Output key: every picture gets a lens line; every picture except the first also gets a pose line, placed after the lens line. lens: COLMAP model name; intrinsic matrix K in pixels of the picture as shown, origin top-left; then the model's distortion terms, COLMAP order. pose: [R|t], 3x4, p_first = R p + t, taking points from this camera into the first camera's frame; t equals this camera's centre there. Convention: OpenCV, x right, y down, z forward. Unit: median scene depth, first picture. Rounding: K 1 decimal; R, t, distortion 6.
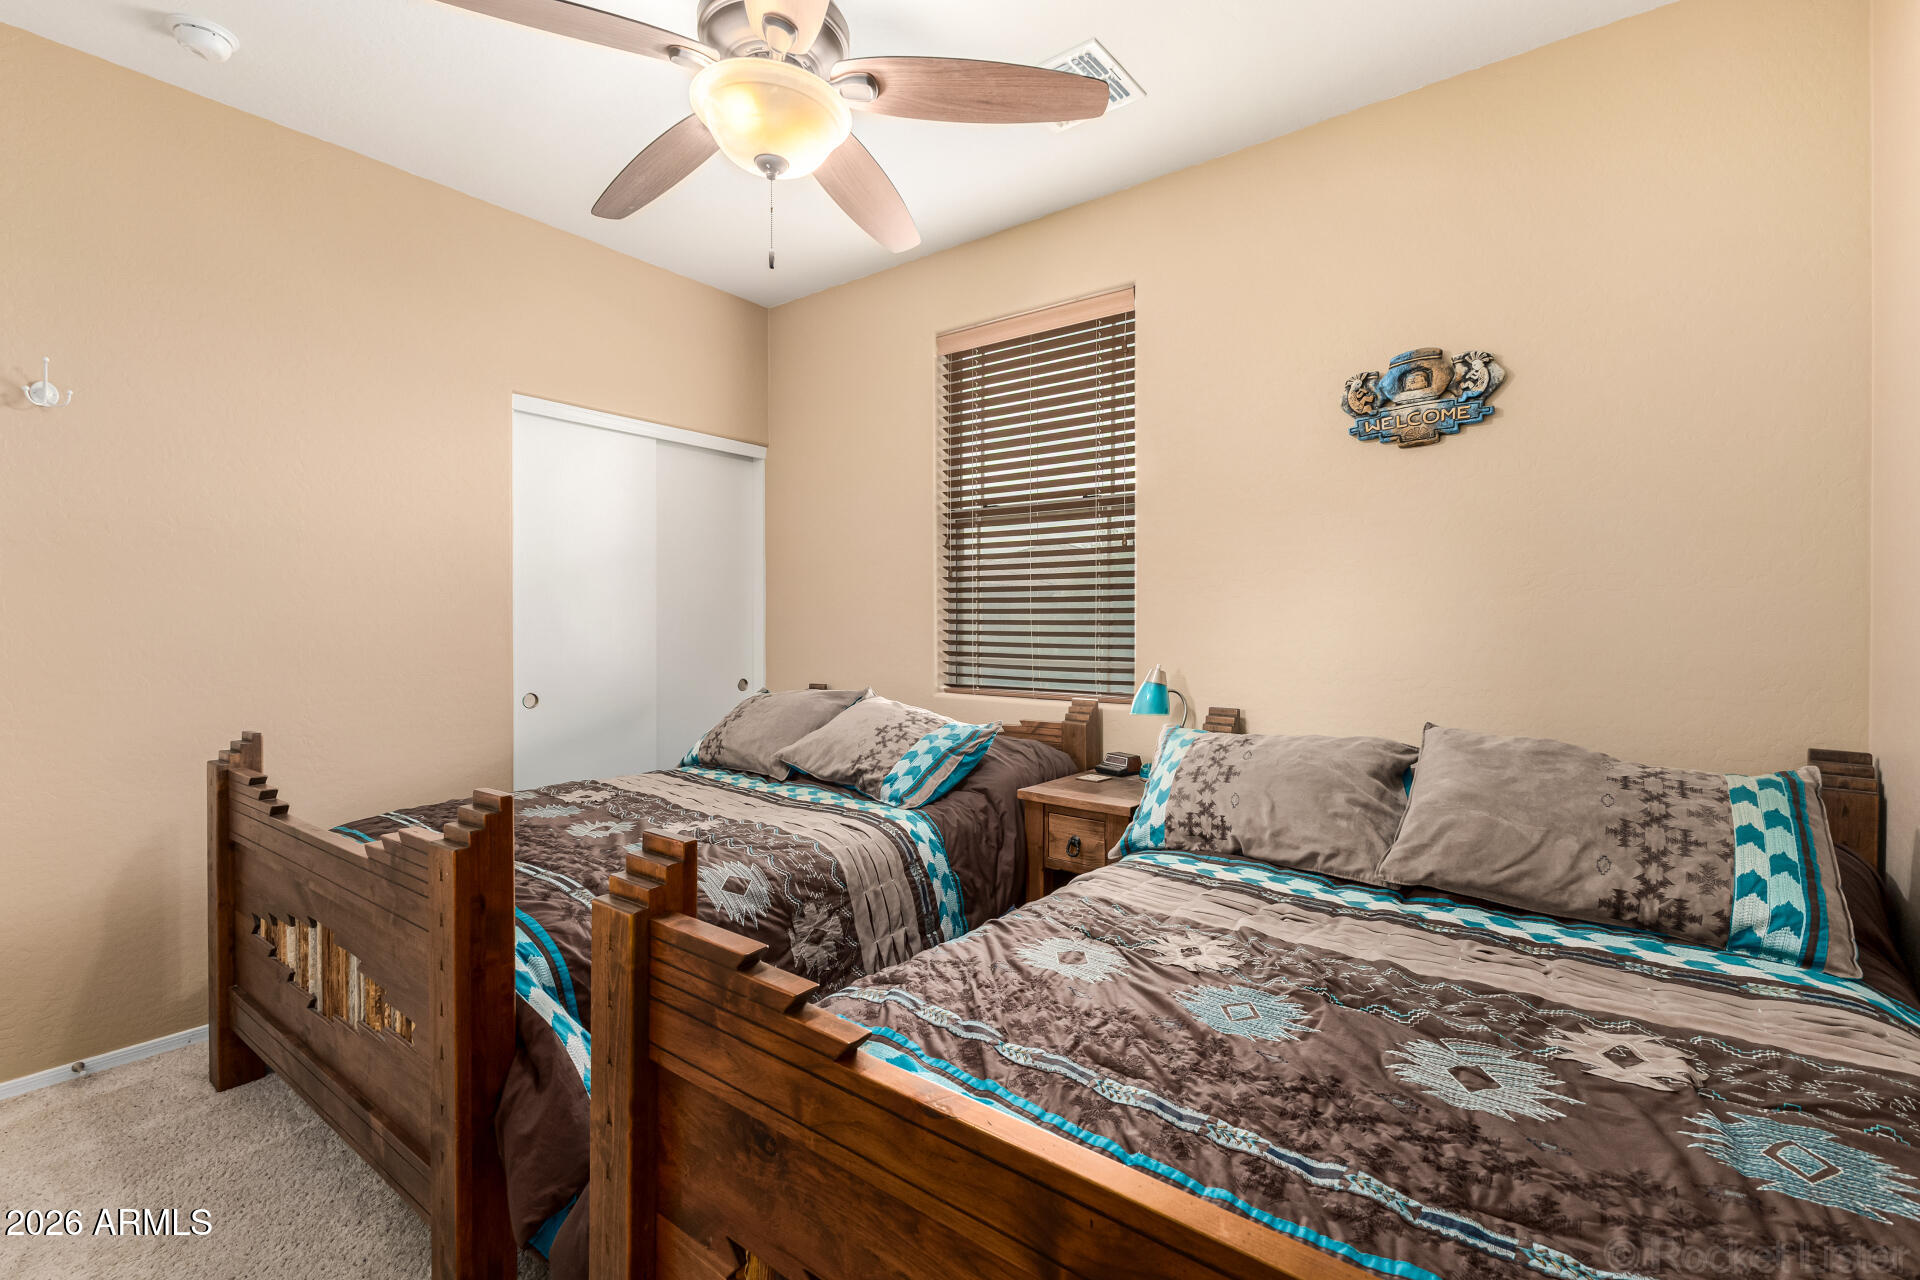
lens RADIAL K [[842.1, 0, 962.0], [0, 842.1, 628.3], [0, 0, 1]] dist [0.014272, -0.004794]
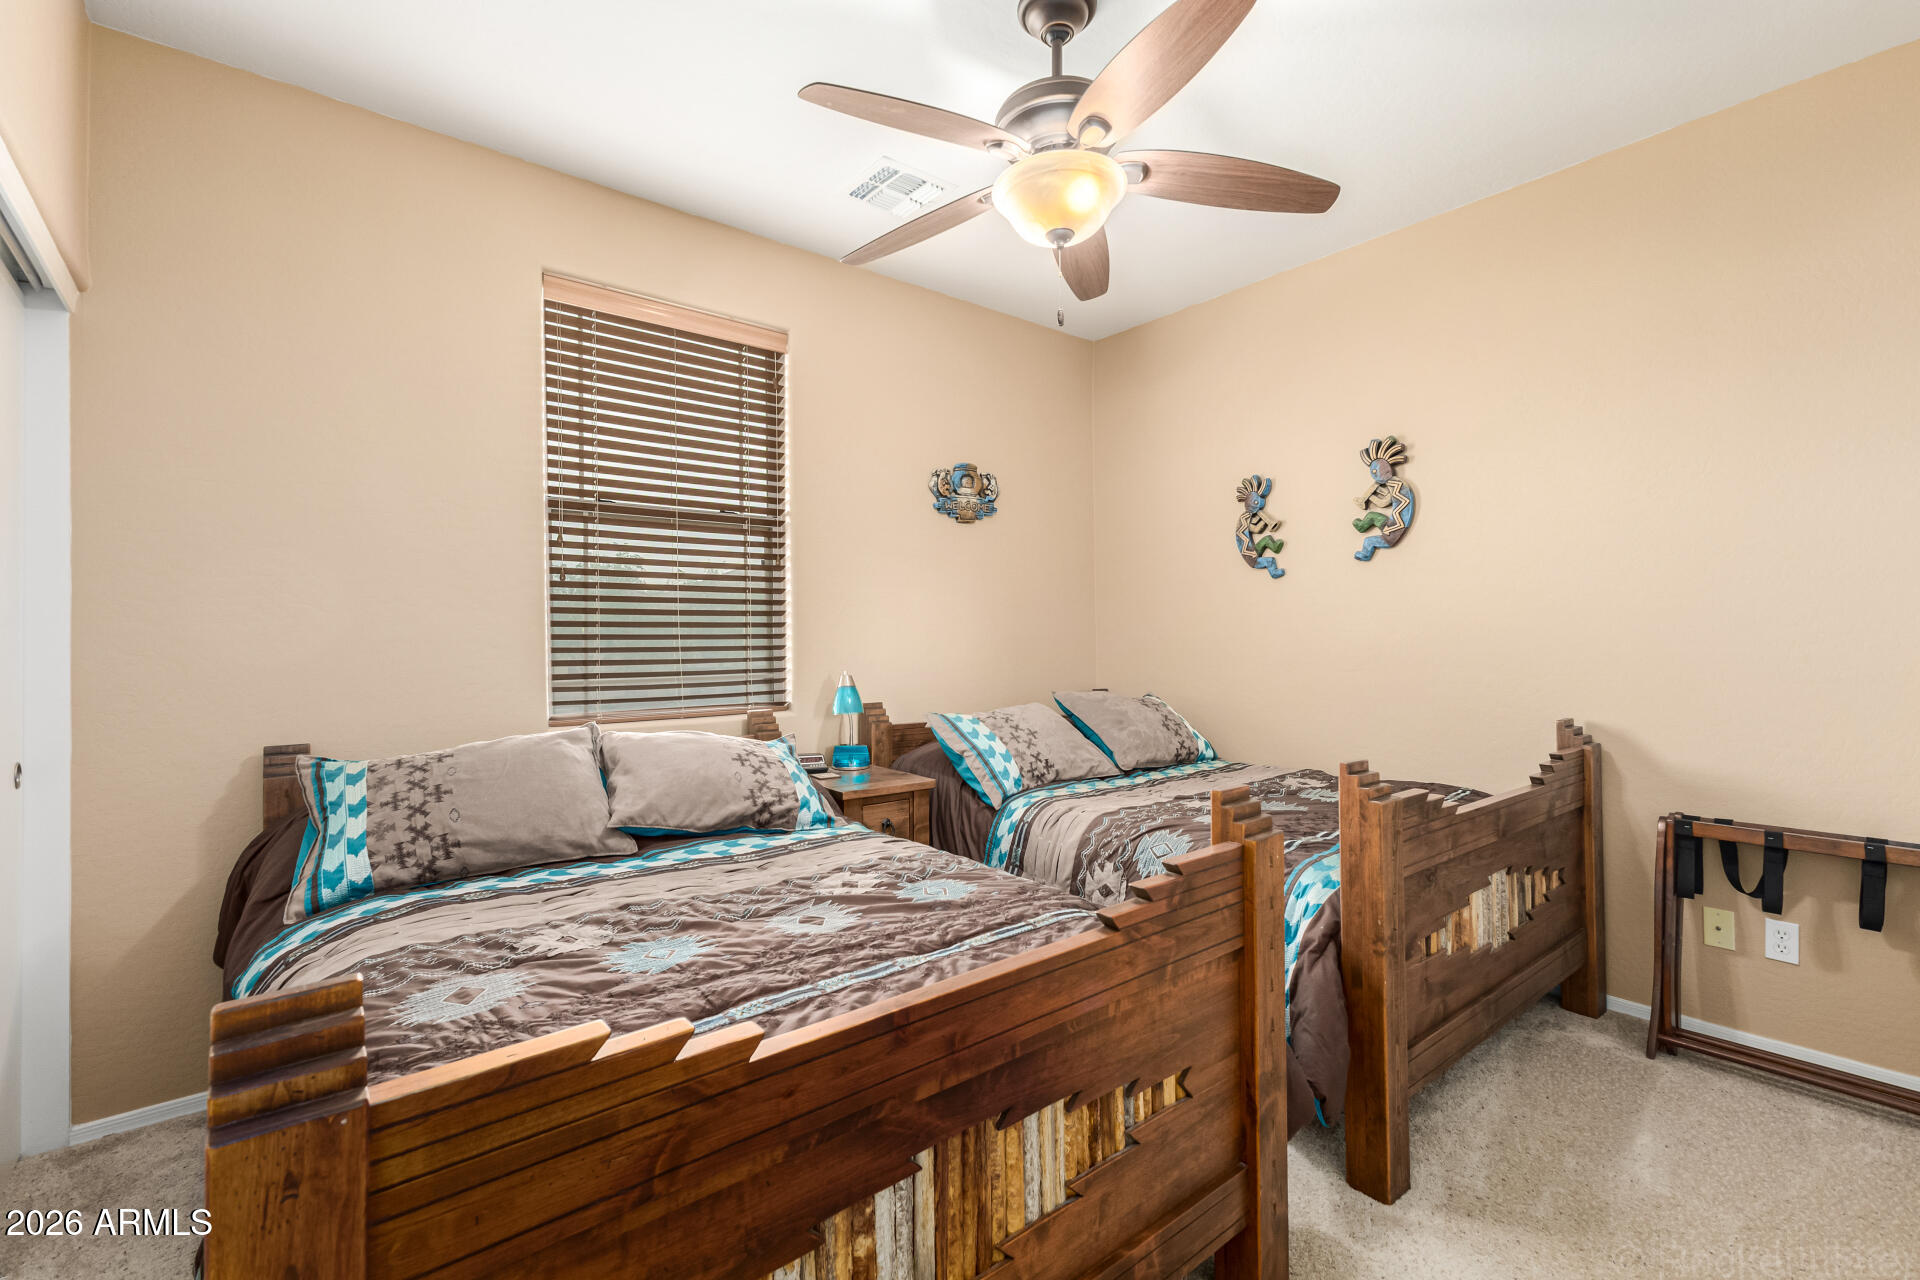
lens RADIAL K [[842.1, 0, 957.6], [0, 842.1, 631.9], [0, 0, 1]] dist [0.014272, -0.004794]
pose [[0.248321, -0.000096, 0.968678, -0.862968], [0.015629, 0.999870, -0.003907, -0.004606], [-0.968552, 0.016109, 0.248291, 0.544116]]
